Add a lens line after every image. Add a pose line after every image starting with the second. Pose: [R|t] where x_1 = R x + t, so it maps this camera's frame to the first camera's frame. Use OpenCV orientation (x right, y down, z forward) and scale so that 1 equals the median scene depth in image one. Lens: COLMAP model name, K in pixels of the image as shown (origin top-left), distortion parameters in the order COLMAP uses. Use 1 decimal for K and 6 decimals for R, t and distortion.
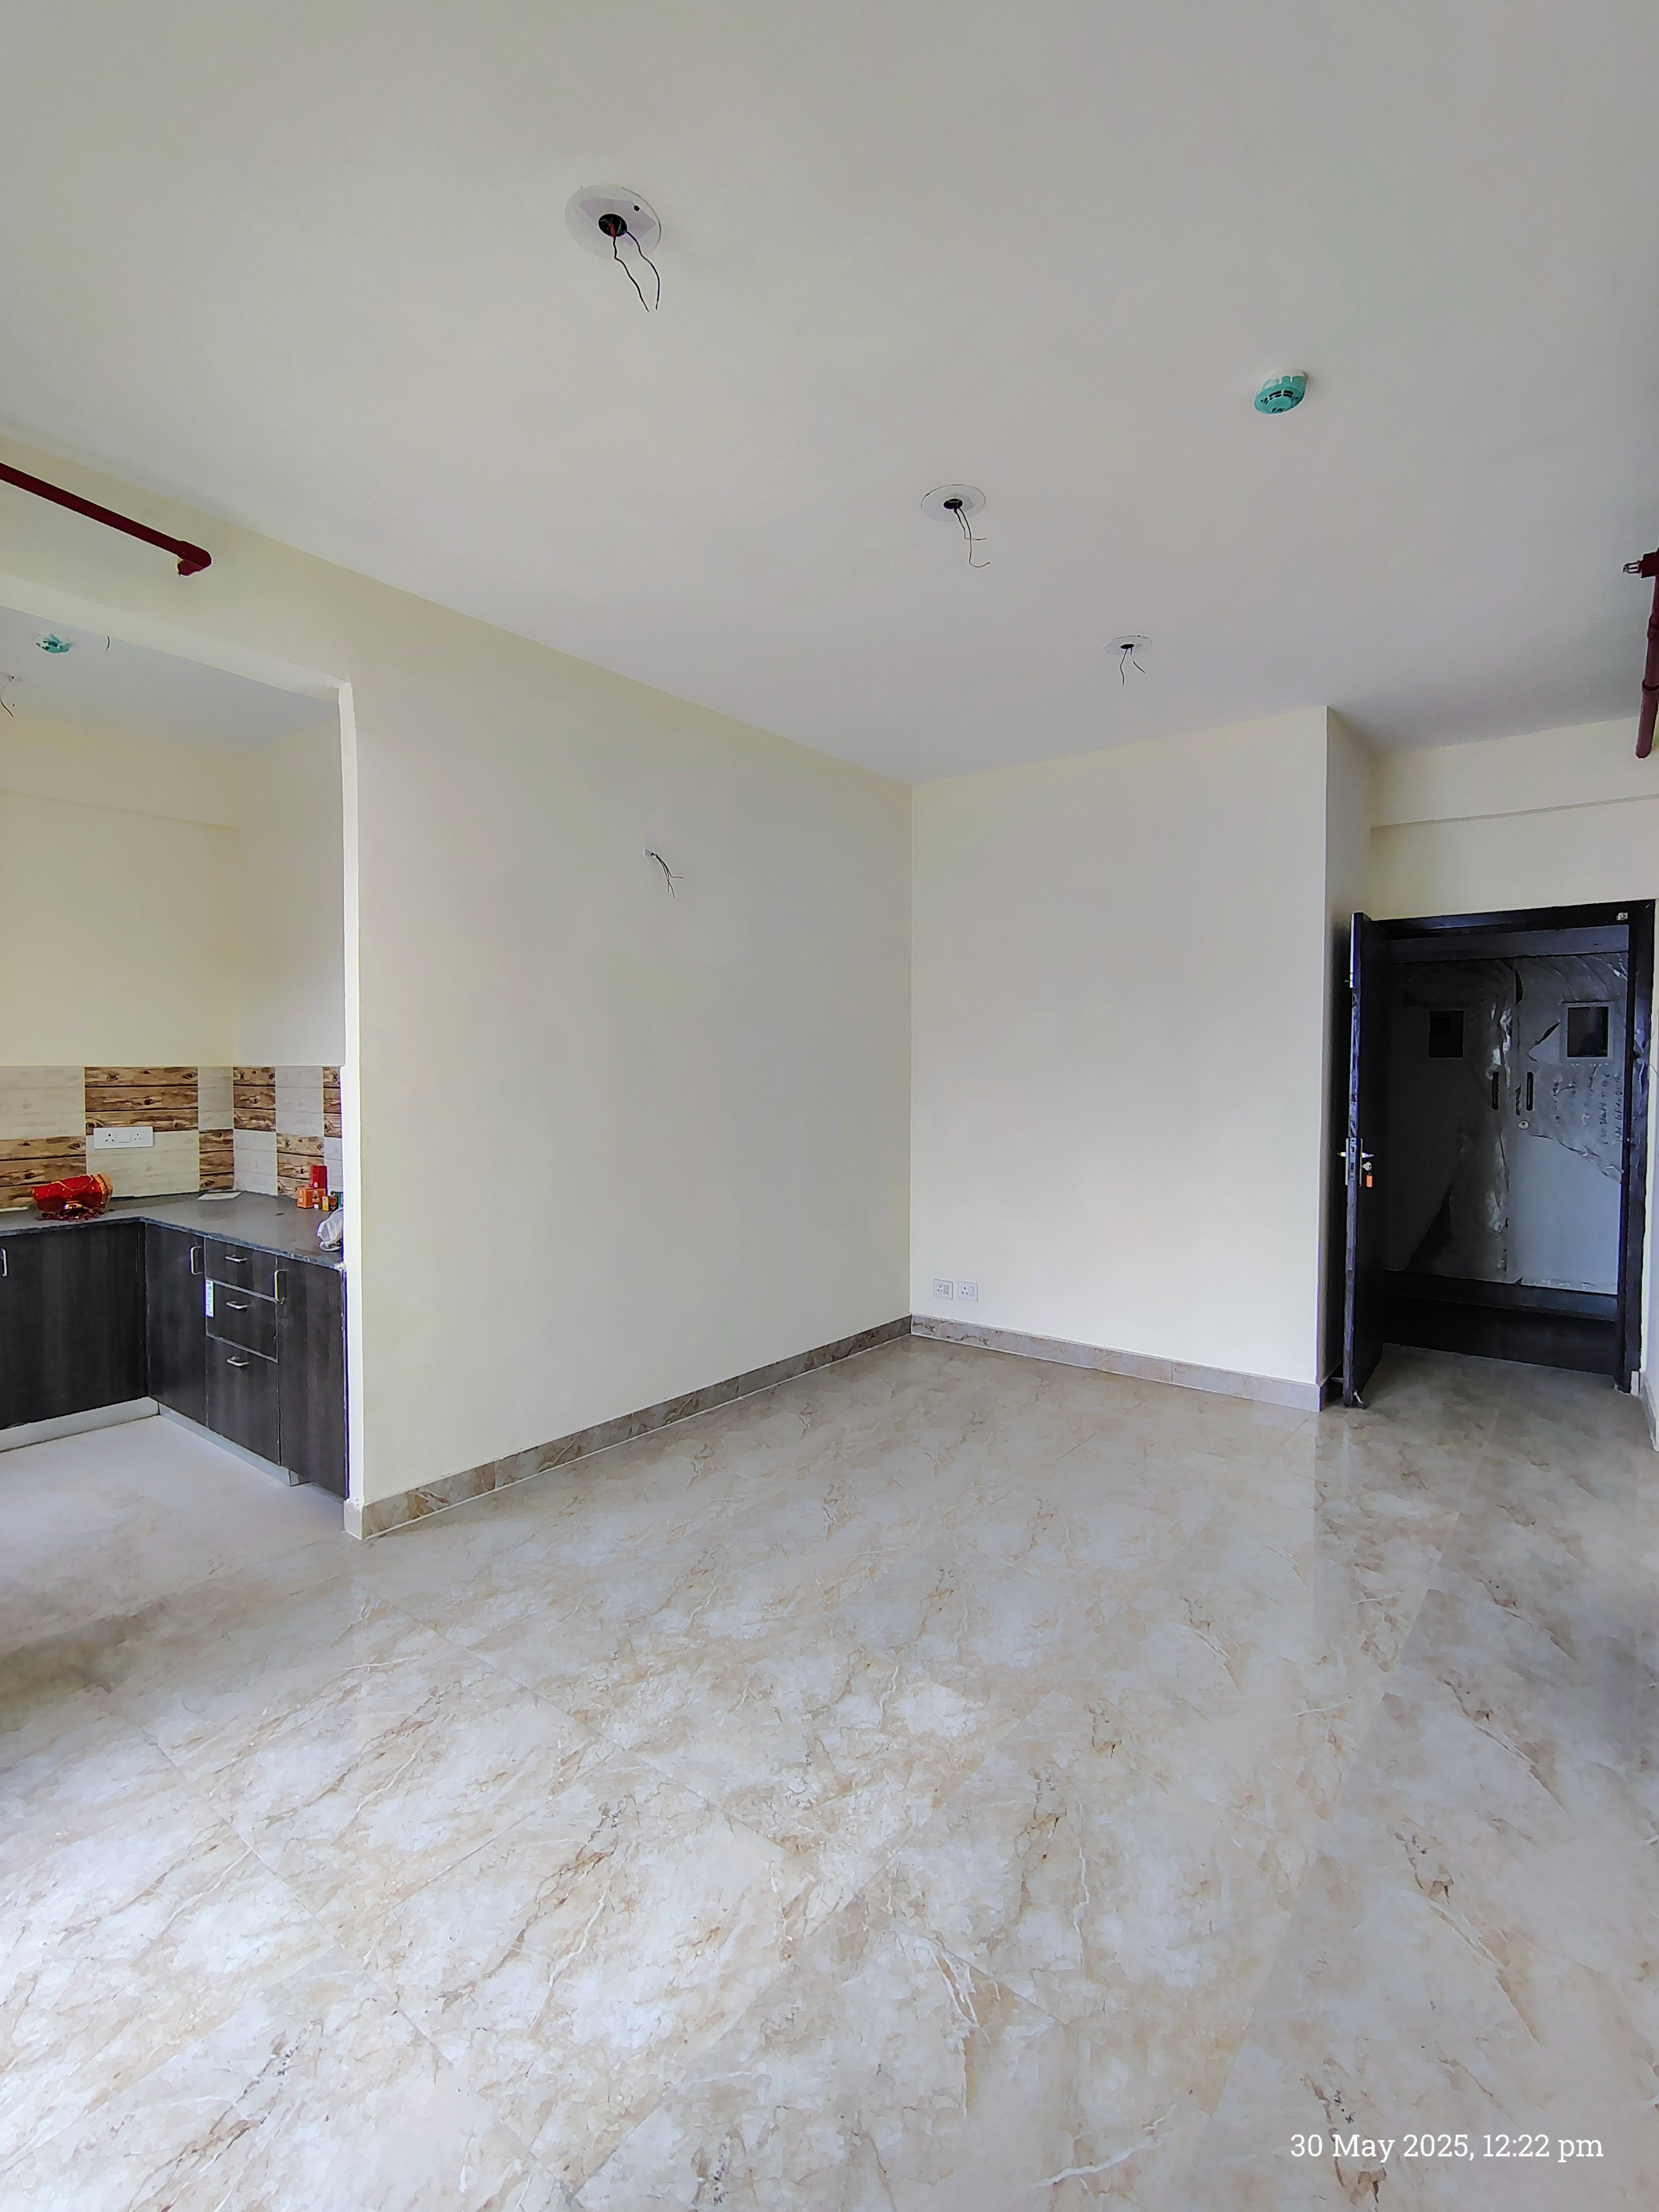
lens RADIAL K [[1036.7, 0, 832.0], [0, 1036.7, 1095.7], [0, 0, 1]] dist [-0.003245, -0.000088]
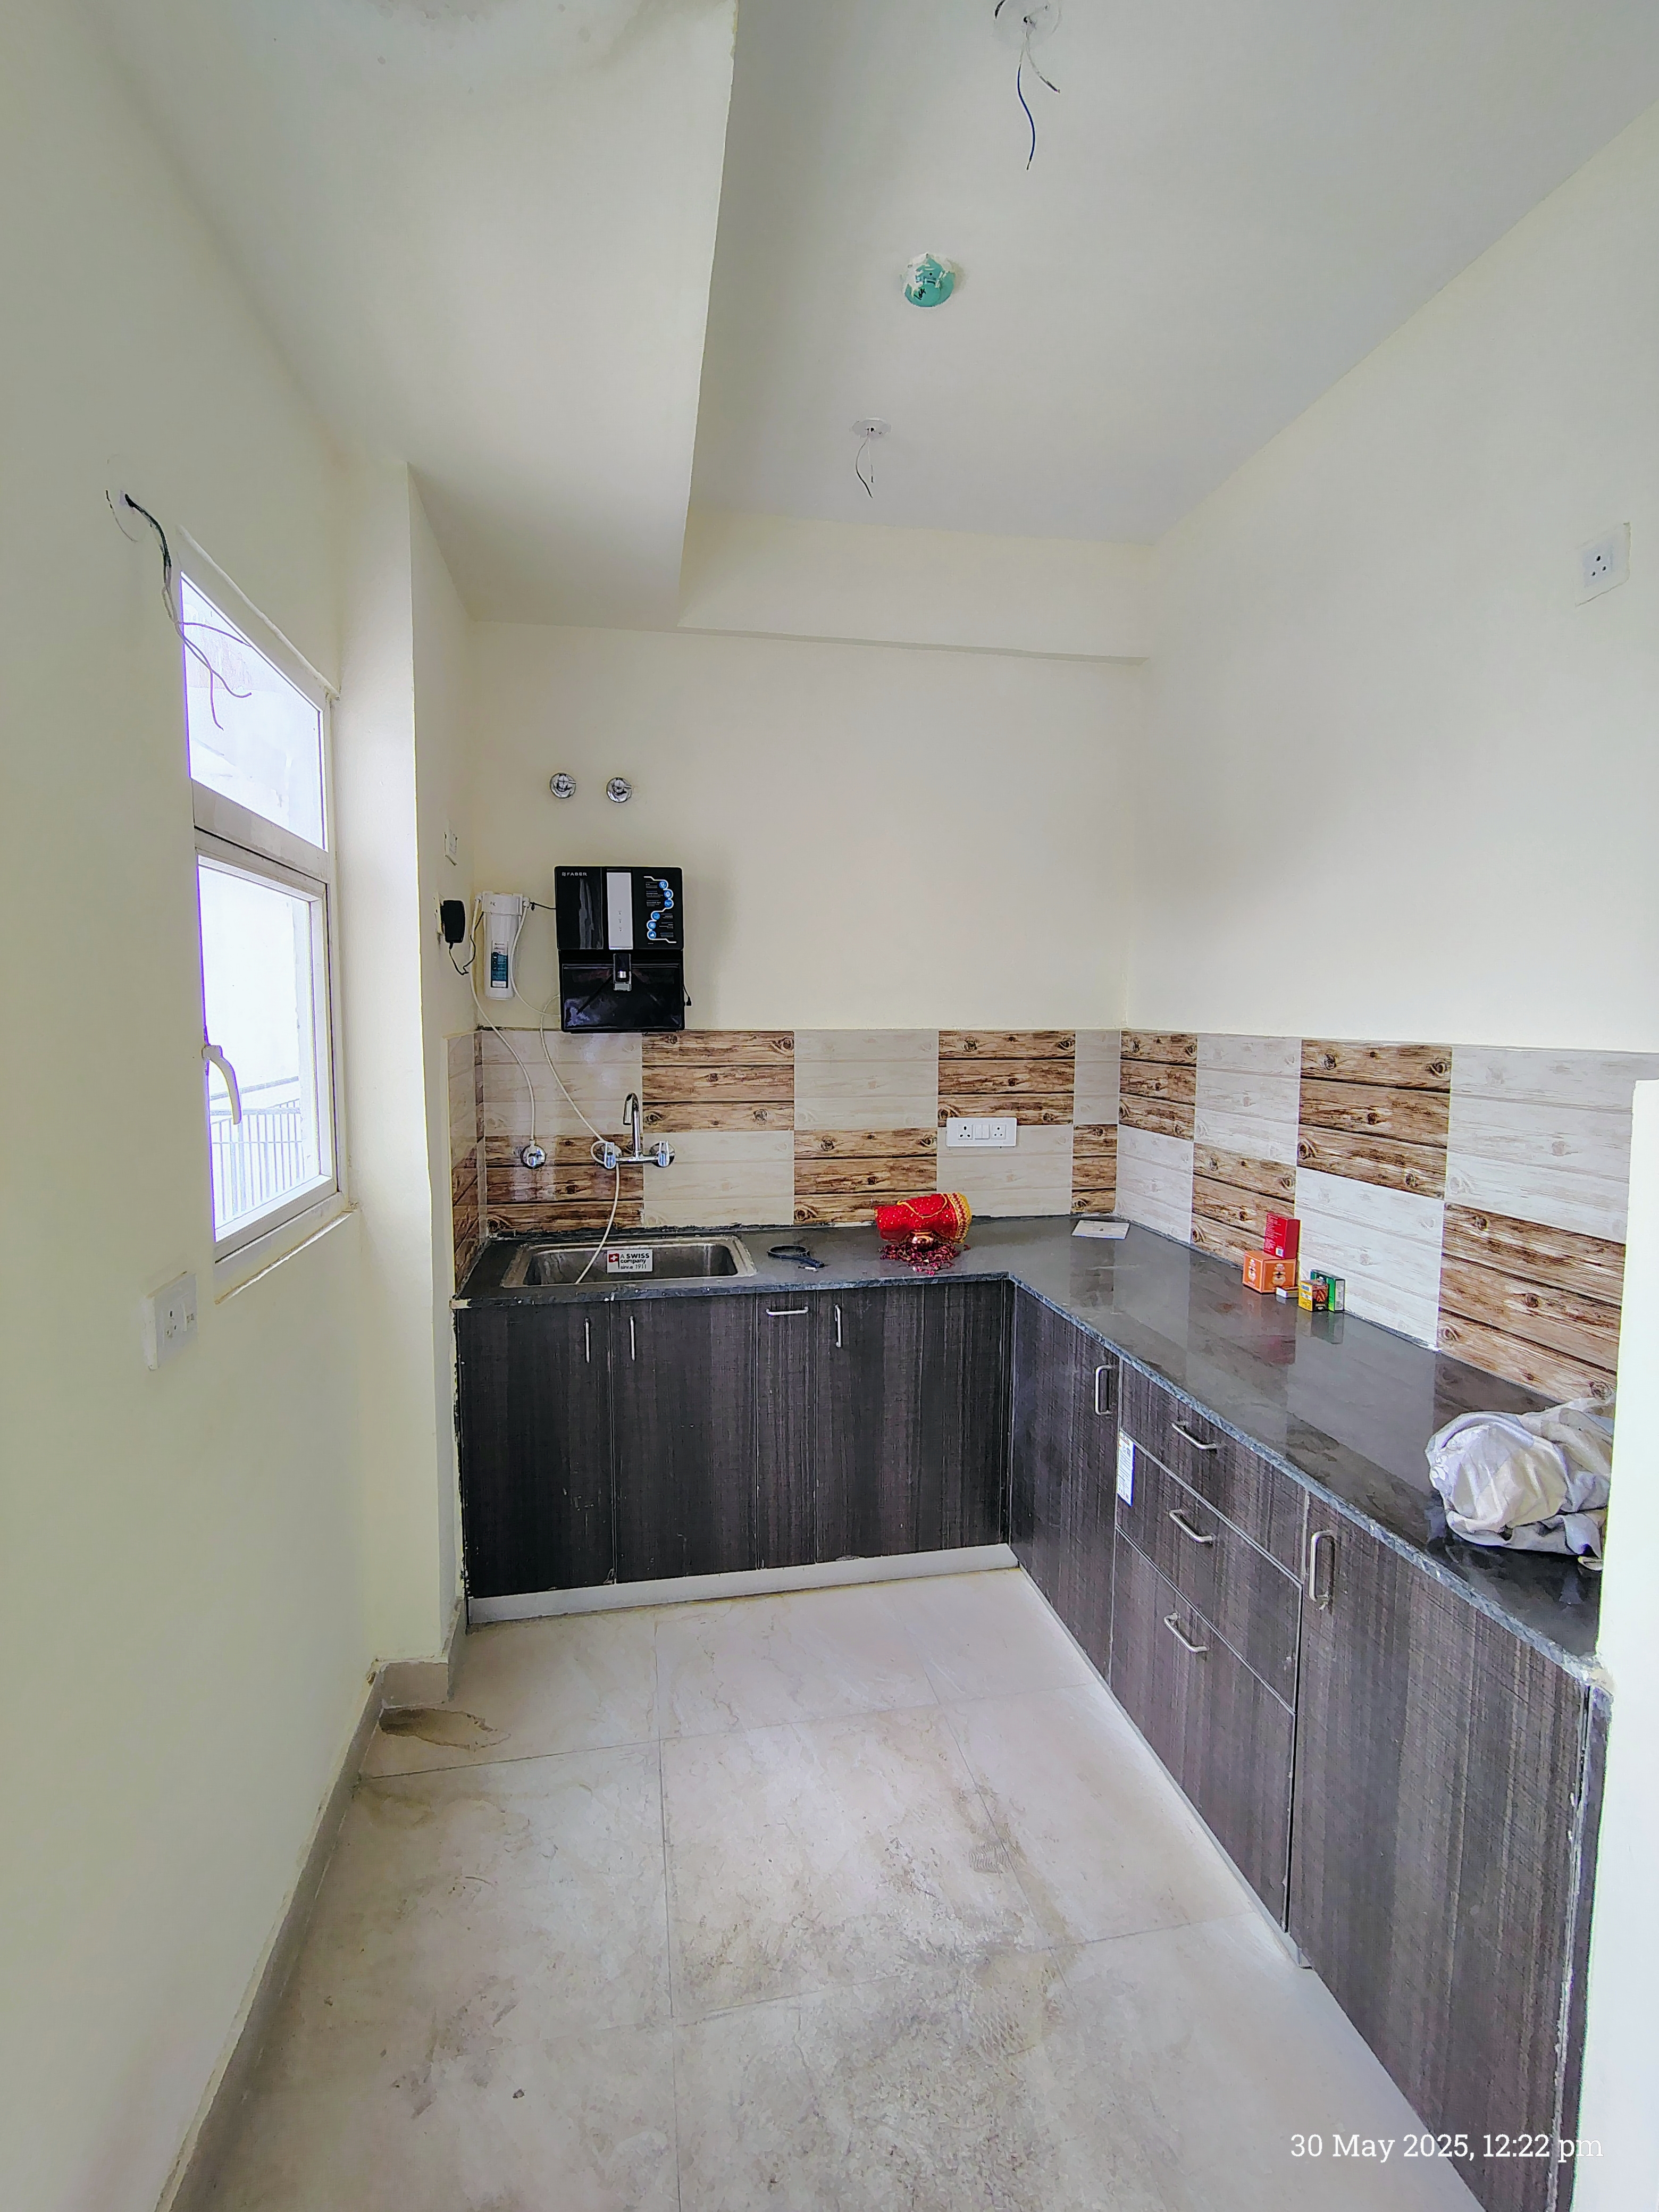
lens RADIAL K [[1036.7, 0, 832.1], [0, 1036.7, 1102.1], [0, 0, 1]] dist [-0.003245, -0.000088]
pose [[0.760423, 0.061990, -0.646463, -0.308270], [-0.023527, 0.997410, 0.067968, -0.024737], [0.649002, -0.036475, 0.759912, 0.401496]]
